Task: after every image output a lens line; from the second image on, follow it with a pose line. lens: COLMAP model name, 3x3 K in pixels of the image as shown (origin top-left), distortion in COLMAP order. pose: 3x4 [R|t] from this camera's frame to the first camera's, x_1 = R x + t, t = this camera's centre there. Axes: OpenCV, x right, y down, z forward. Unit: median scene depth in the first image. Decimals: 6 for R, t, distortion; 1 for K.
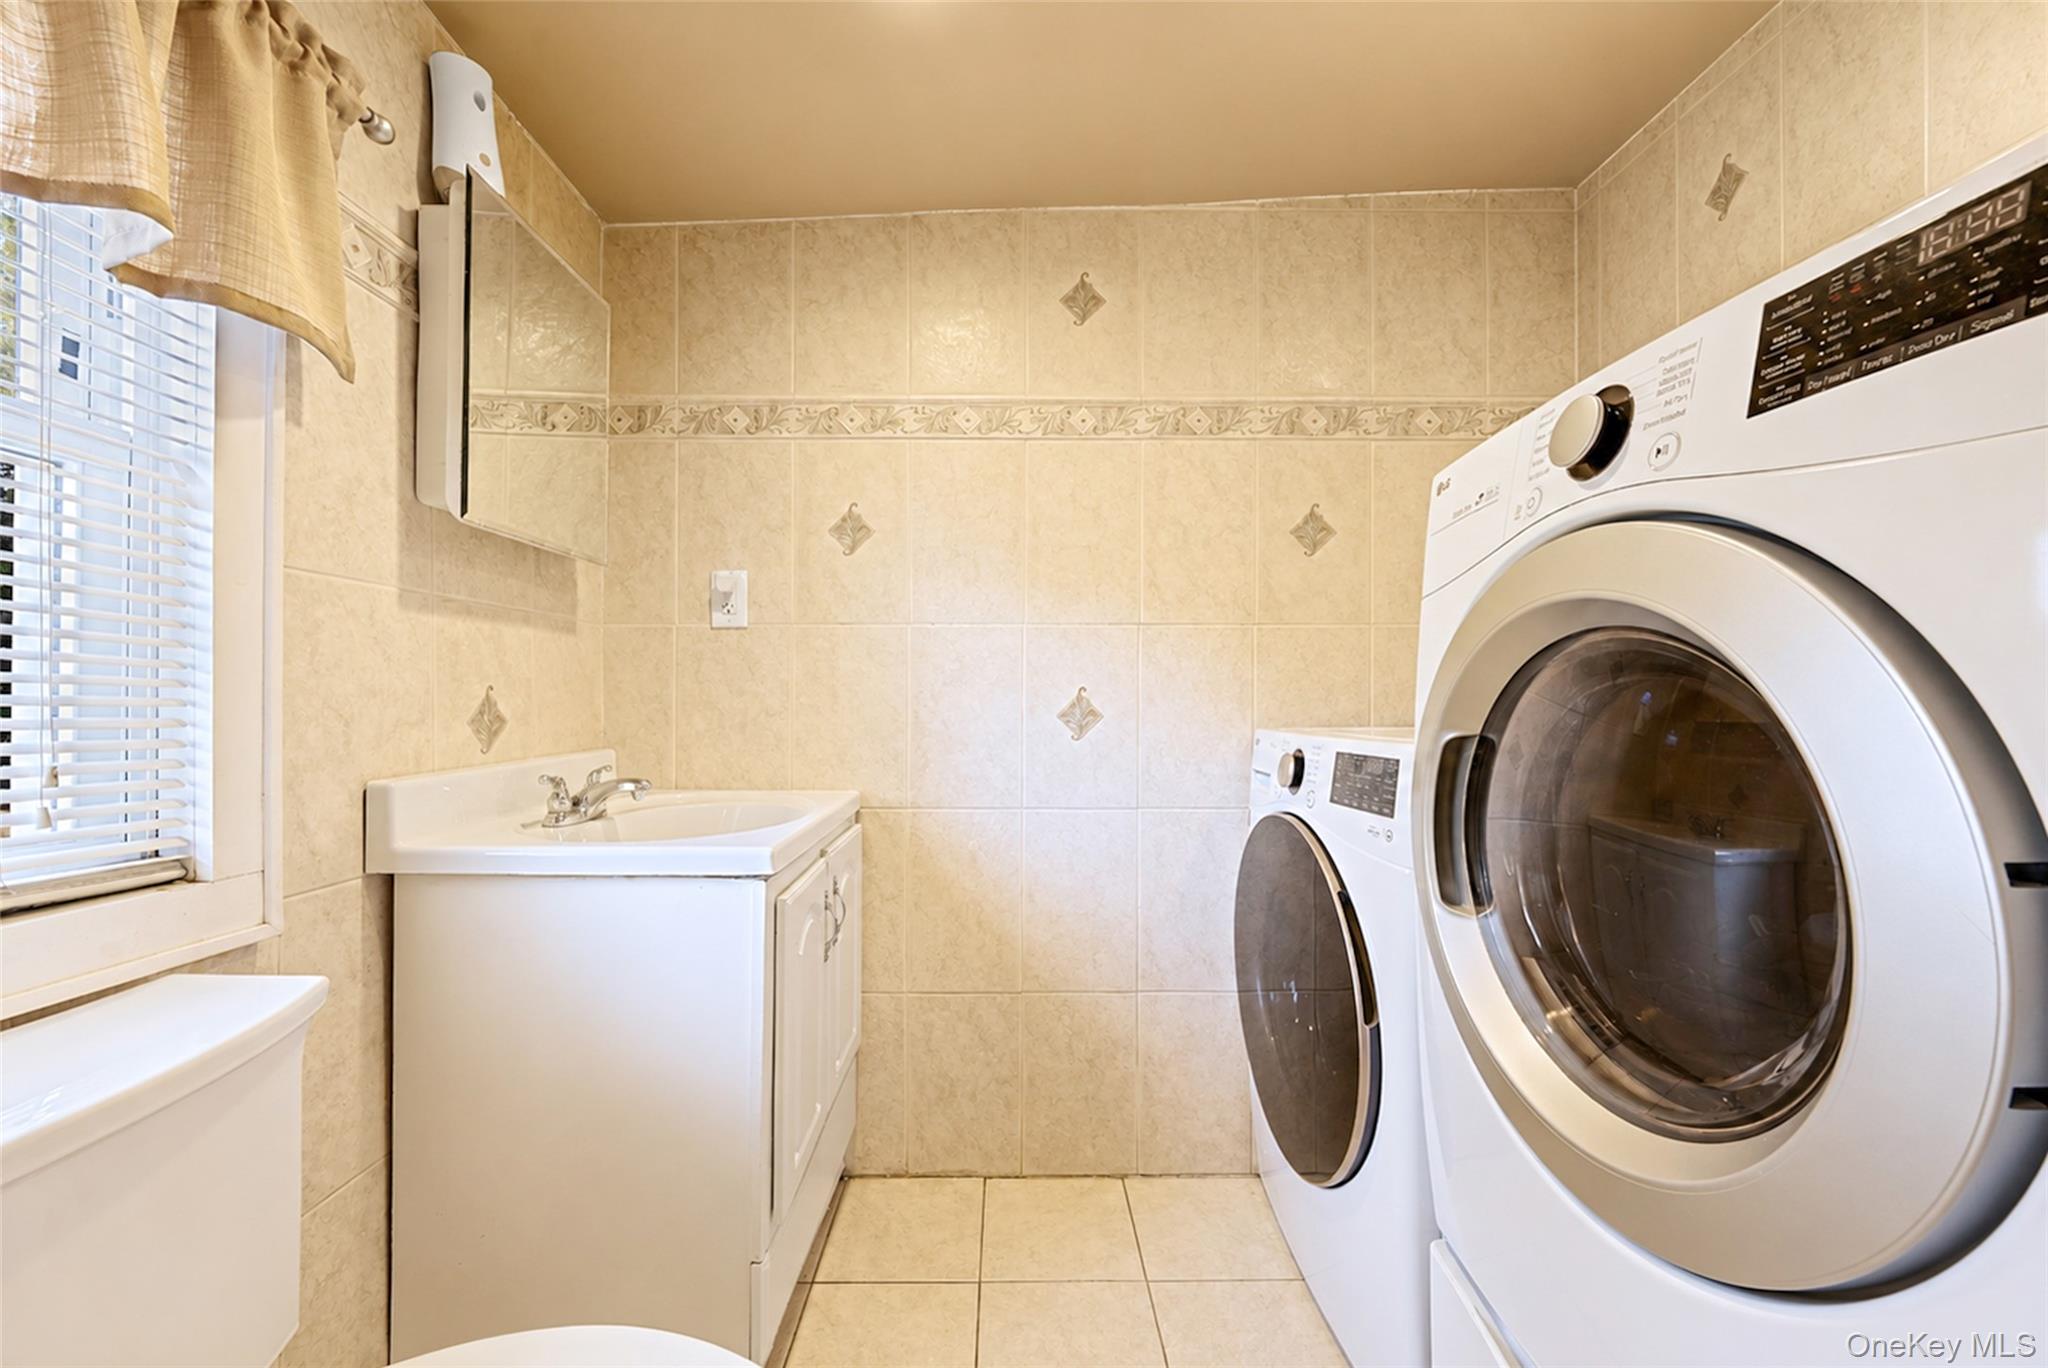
lens RADIAL K [[787.2, 0, 1016.6], [0, 787.2, 704.2], [0, 0, 1]] dist [-0.000244, 0.000087]
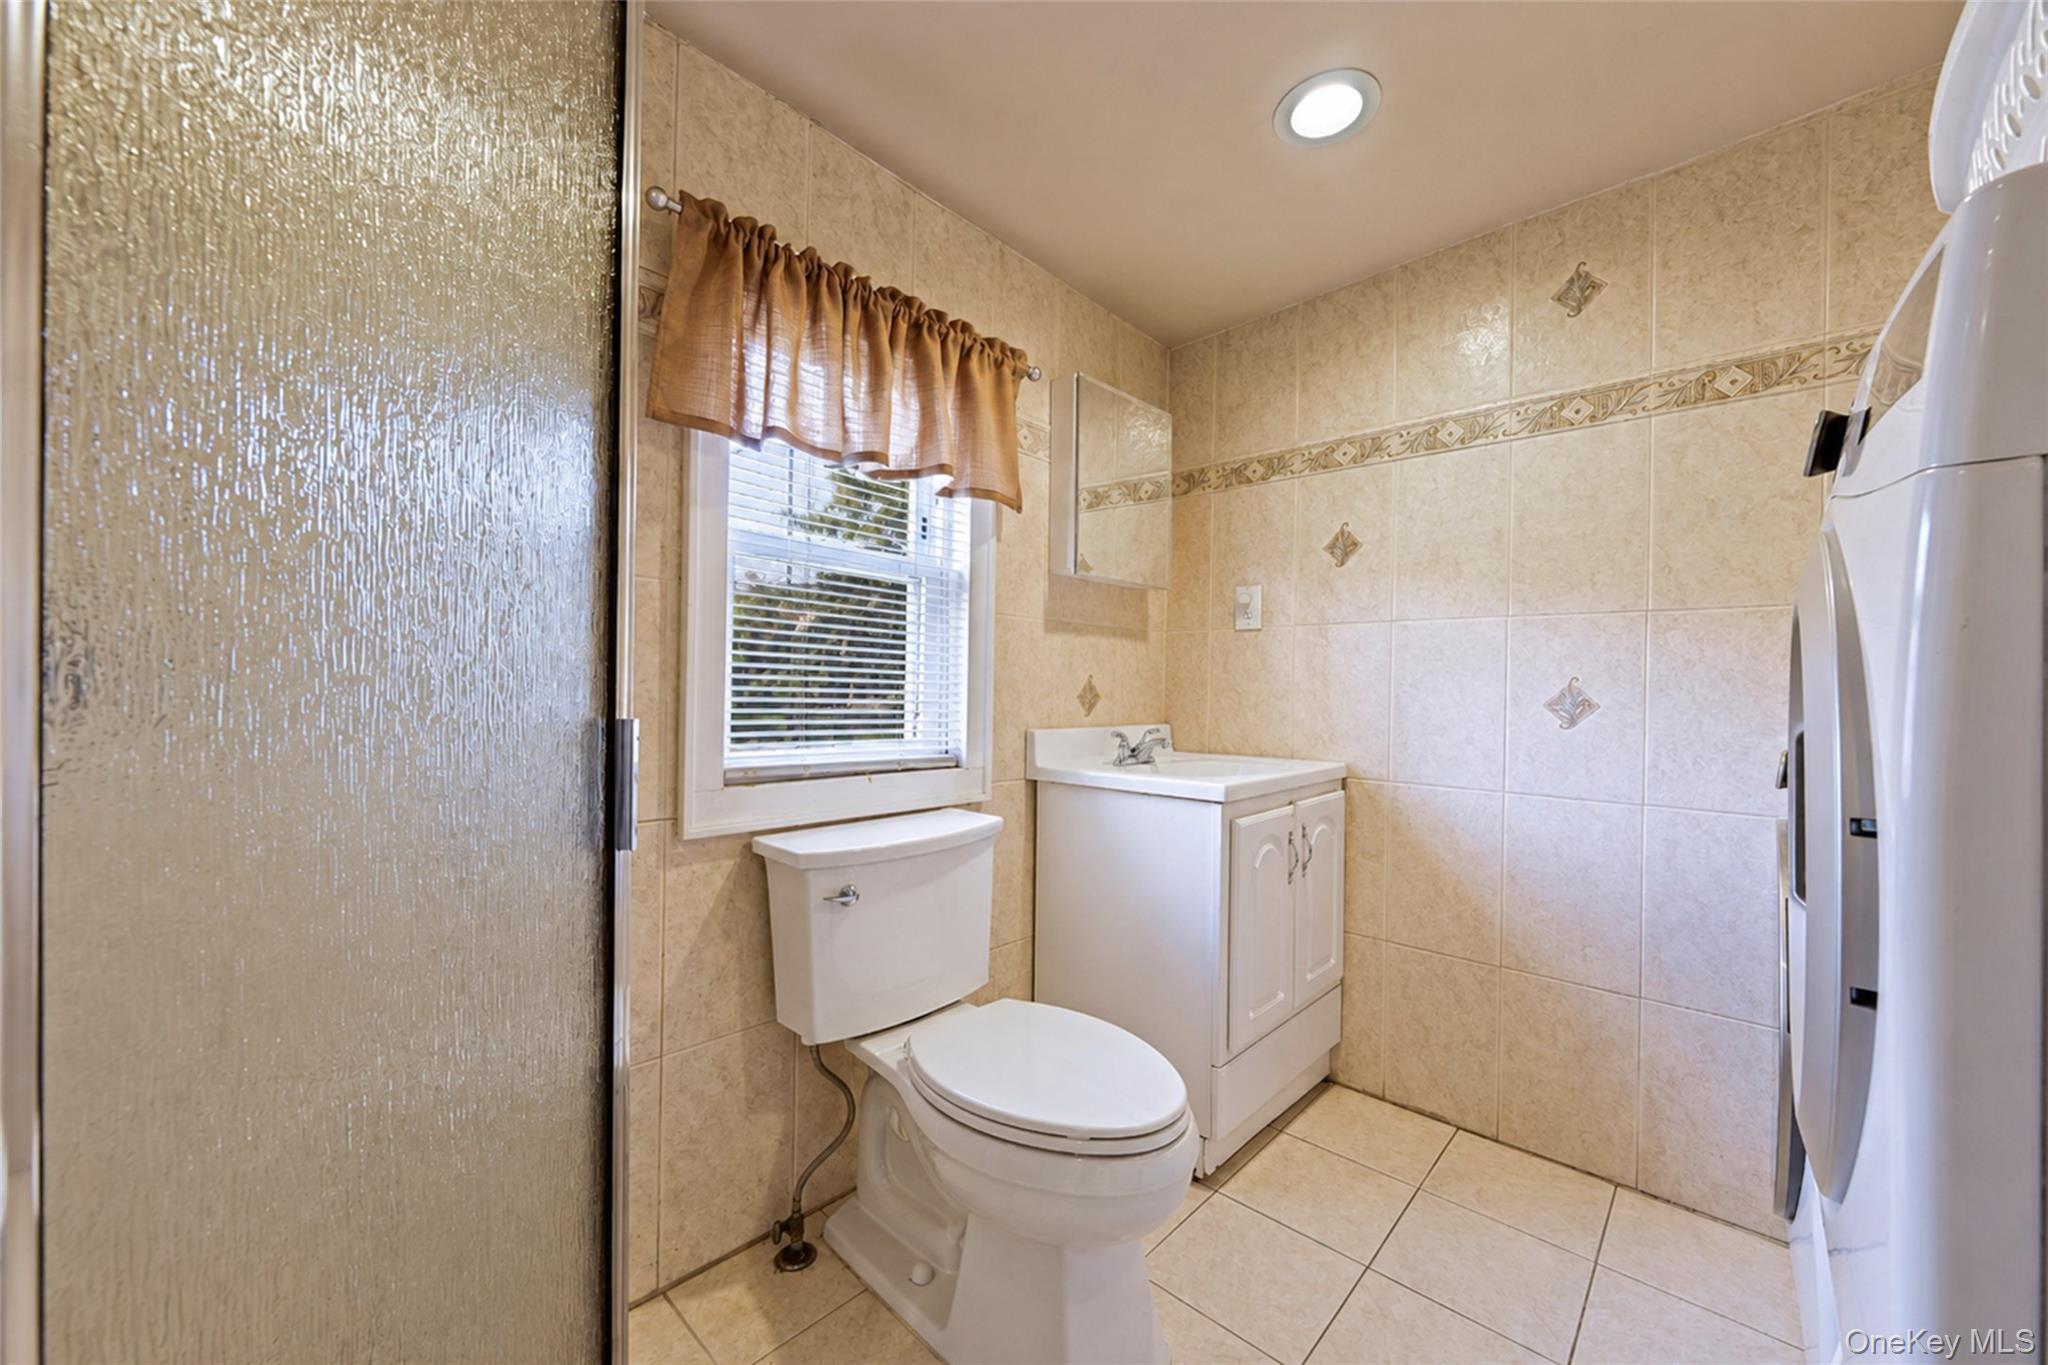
lens RADIAL K [[758.7, 0, 1017.6], [0, 758.7, 692.1], [0, 0, 1]] dist [-0.008289, 0.003341]
pose [[0.727090, 0.017717, -0.686314, 0.230957], [-0.016788, 0.999827, 0.008024, 0.001563], [0.686337, 0.005688, 0.727261, -0.184621]]
